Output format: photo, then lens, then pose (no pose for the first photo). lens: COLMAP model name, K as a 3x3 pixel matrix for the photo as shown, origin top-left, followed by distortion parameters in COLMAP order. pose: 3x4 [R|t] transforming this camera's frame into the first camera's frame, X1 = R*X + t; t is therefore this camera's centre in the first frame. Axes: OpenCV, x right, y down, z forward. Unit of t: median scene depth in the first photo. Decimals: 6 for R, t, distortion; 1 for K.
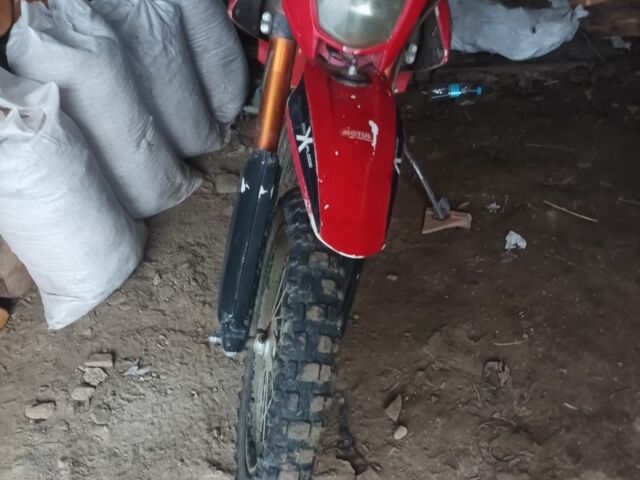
lens RADIAL K [[644.5, 0, 306.3], [0, 644.5, 242.1], [0, 0, 1]] dist [0.017399, 0.000294]
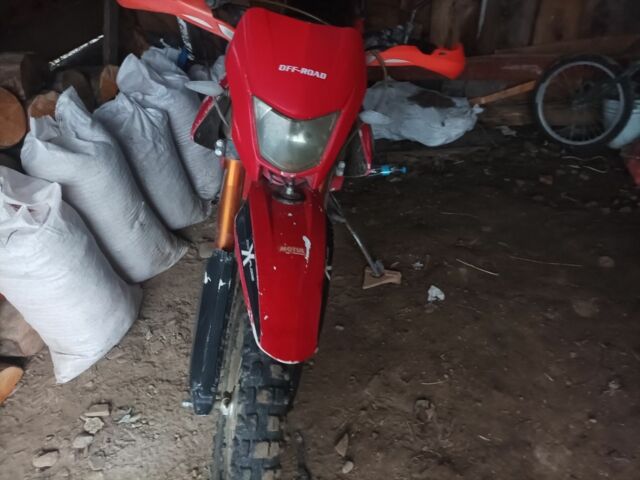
lens RADIAL K [[487.4, 0, 309.3], [0, 487.4, 238.1], [0, 0, 1]] dist [0.015233, -0.005832]
pose [[0.998304, -0.029482, 0.050192, 0.036961], [0.032180, 0.998032, -0.053818, -0.078792], [-0.048506, 0.055341, 0.997289, 0.060890]]
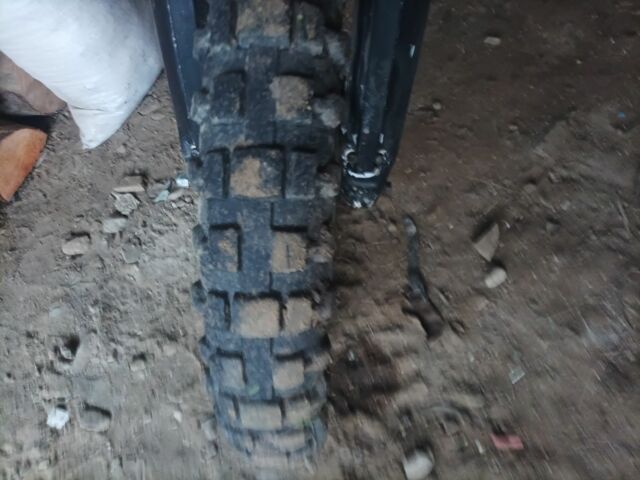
lens RADIAL K [[487.4, 0, 309.3], [0, 487.4, 238.1], [0, 0, 1]] dist [0.015233, -0.005832]
pose [[0.971197, -0.024973, -0.236966, 0.069872], [0.119037, 0.912351, 0.391721, 0.022051], [0.206413, -0.408646, 0.889045, 0.461922]]
